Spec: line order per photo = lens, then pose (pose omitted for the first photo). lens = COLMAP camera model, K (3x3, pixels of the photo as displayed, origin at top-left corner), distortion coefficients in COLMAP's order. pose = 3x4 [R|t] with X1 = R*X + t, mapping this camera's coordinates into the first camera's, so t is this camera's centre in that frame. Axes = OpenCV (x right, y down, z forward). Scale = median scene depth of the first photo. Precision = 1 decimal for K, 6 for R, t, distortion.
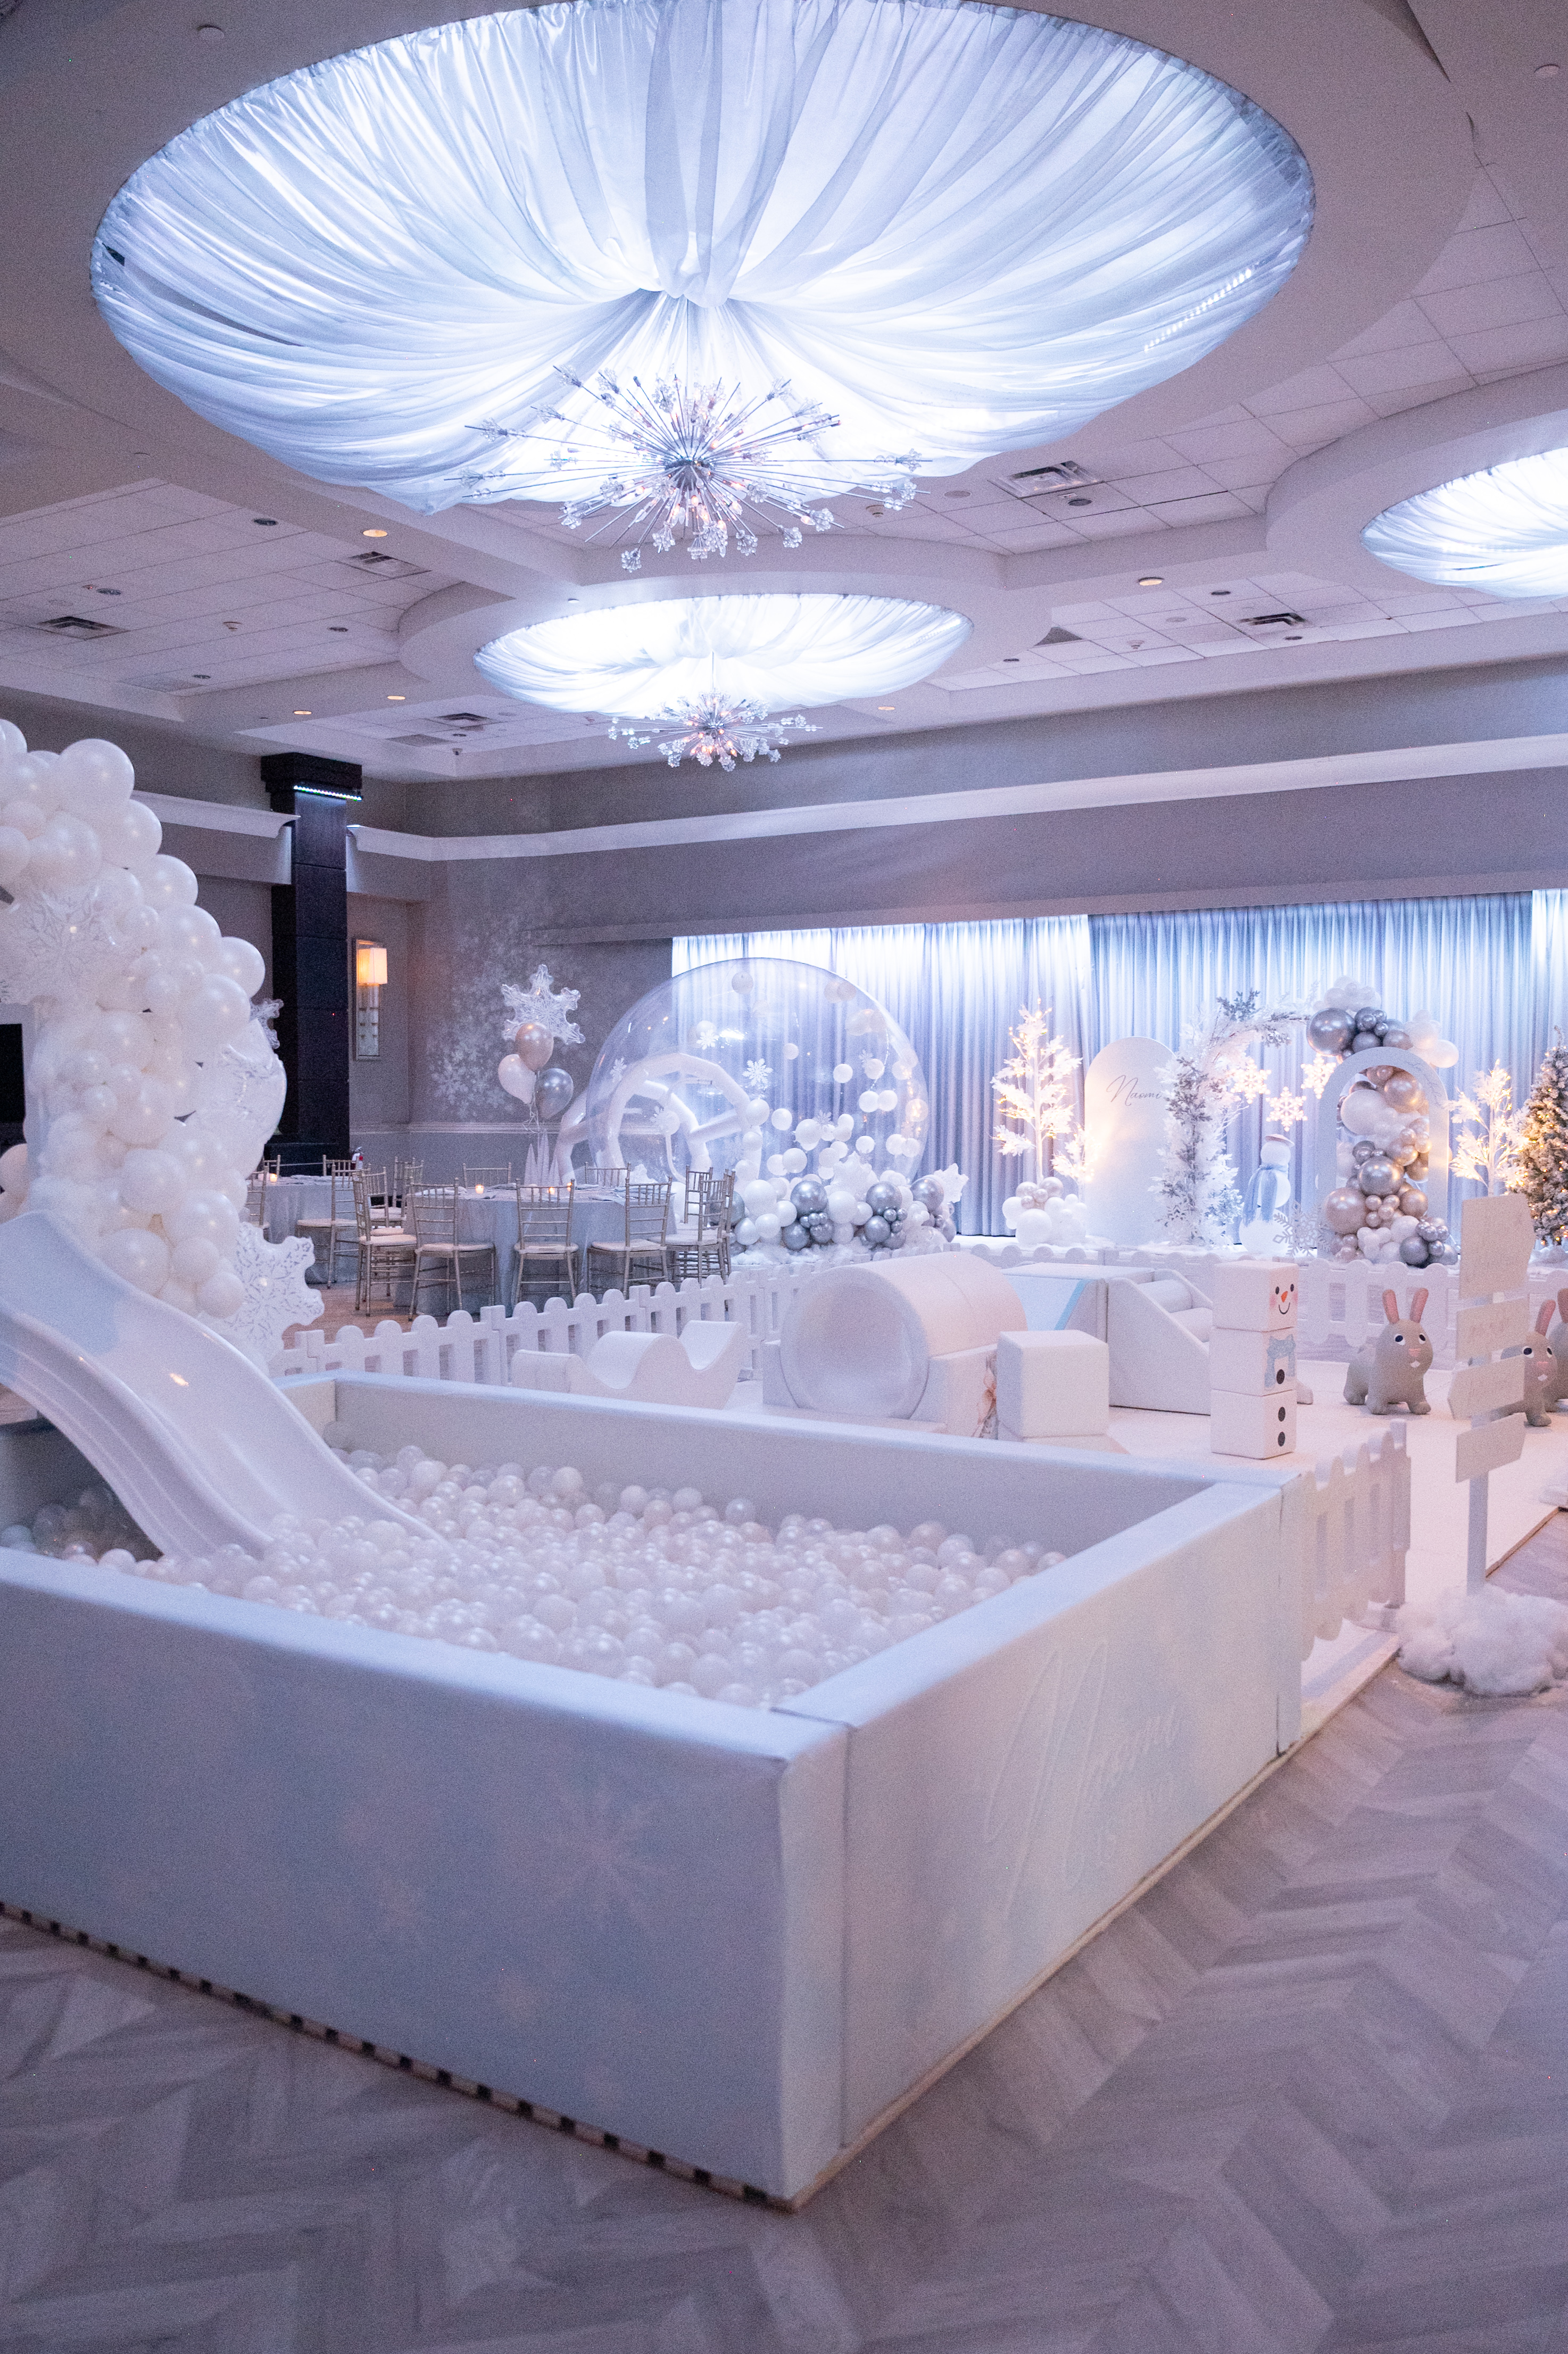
lens RADIAL K [[1885.7, 0, 784.0], [0, 1885.7, 1177.0], [0, 0, 1]] dist [-0.020649, 0.002084]
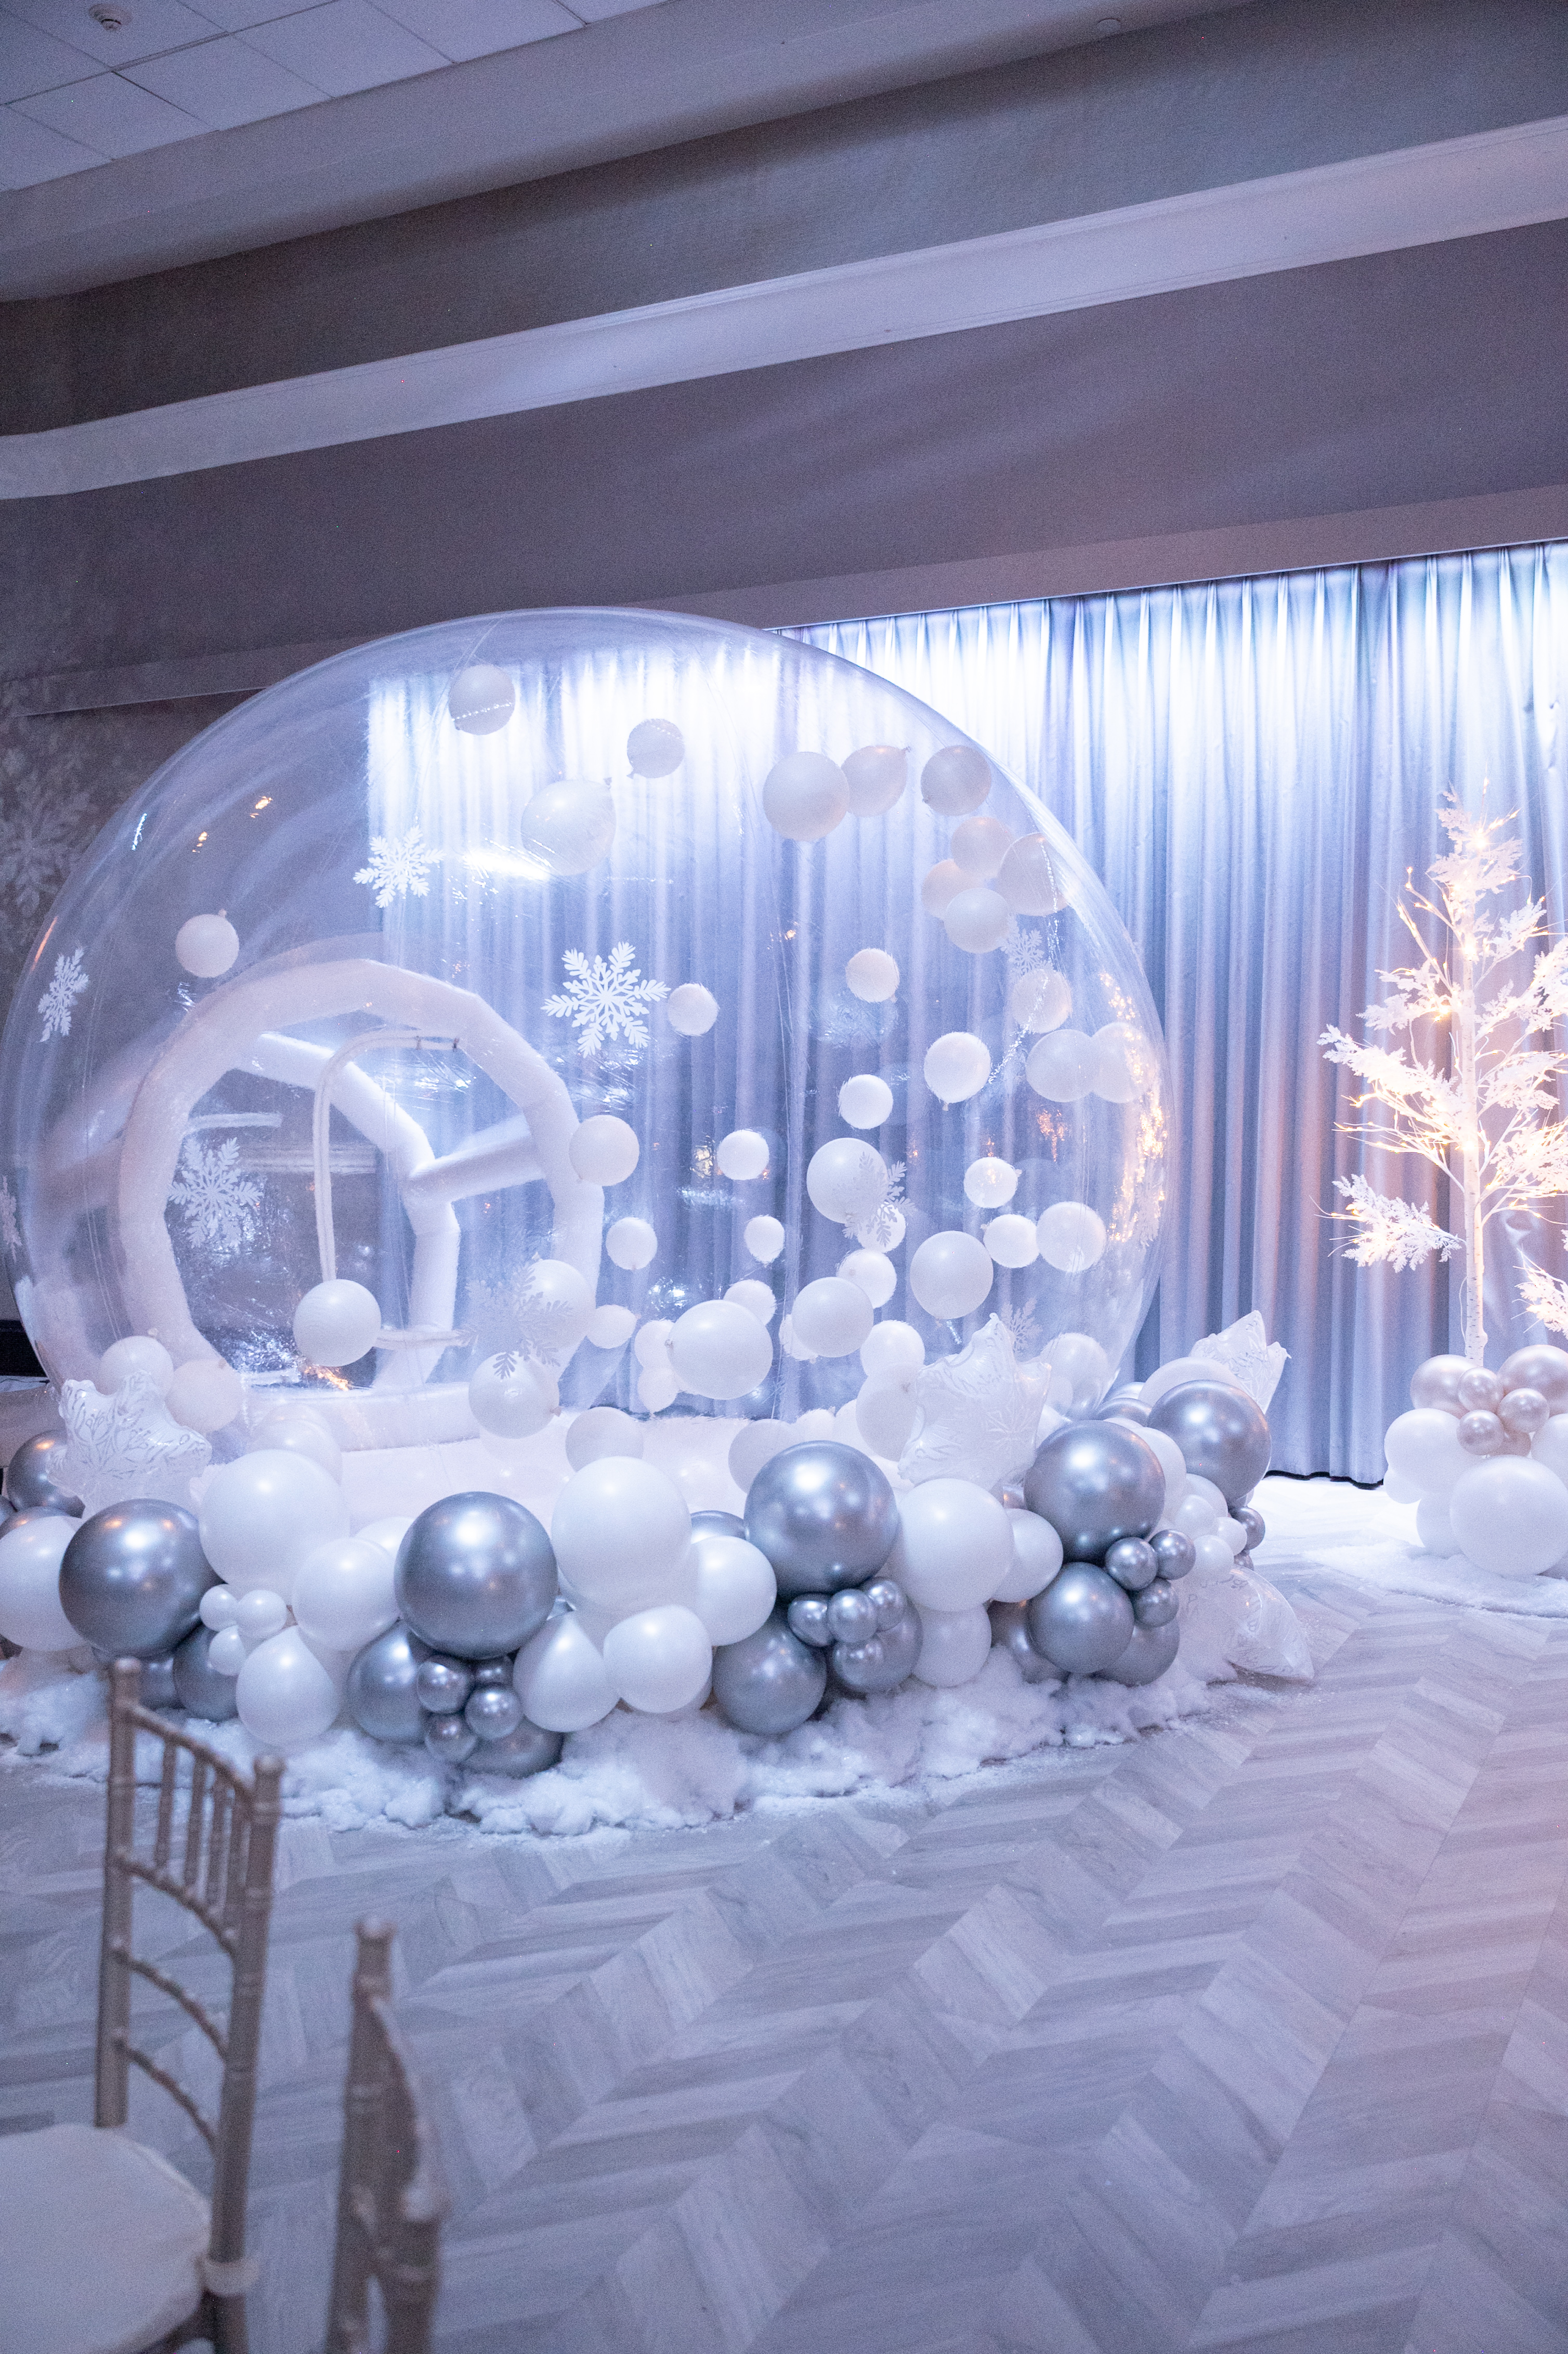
lens RADIAL K [[2007.0, 0, 784.0], [0, 2007.0, 1177.0], [0, 0, 1]] dist [0.001807, 0.001411]
pose [[0.995810, -0.005109, 0.091302, -0.014232], [0.003684, 0.999869, 0.015775, -0.034630], [-0.091371, -0.015373, 0.995698, 0.701396]]
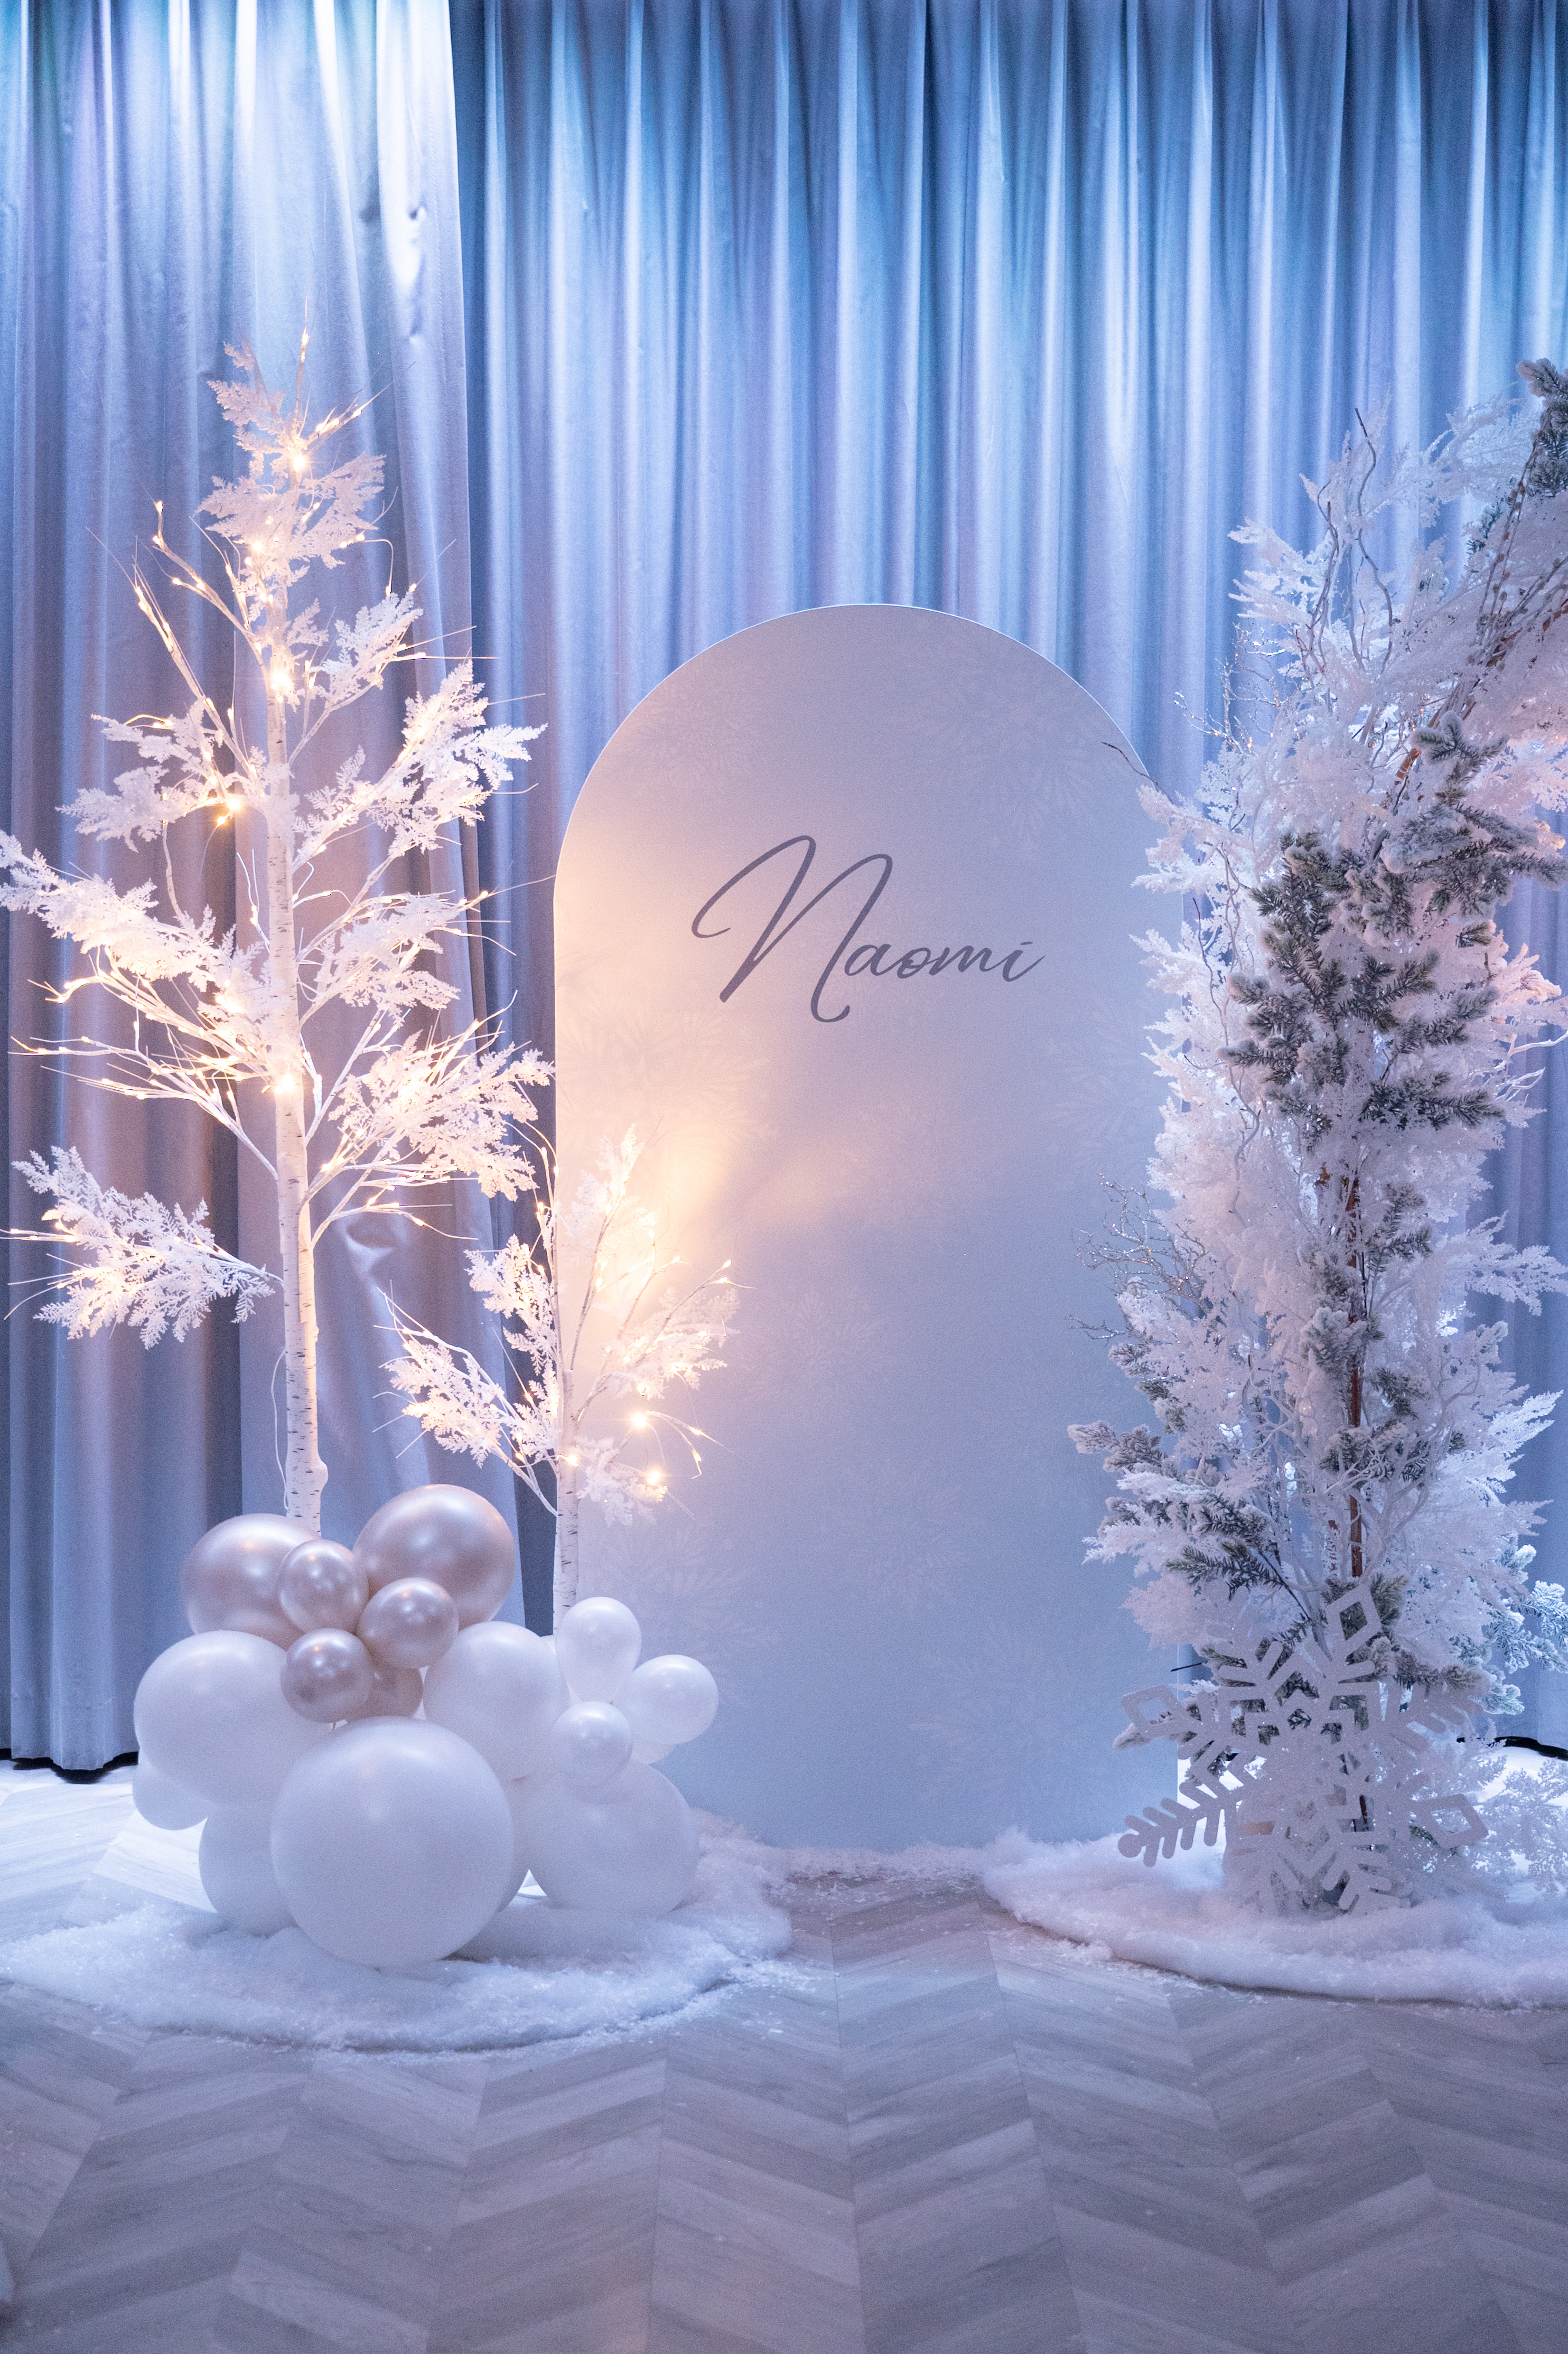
lens RADIAL K [[3535.1, 0, 784.0], [0, 3535.1, 1177.0], [0, 0, 1]] dist [-0.004834, -0.038847]
pose [[0.832929, -0.030458, 0.552541, 0.005756], [0.013361, 0.999300, 0.034943, -0.036187], [-0.553219, -0.021723, 0.832753, 0.765789]]
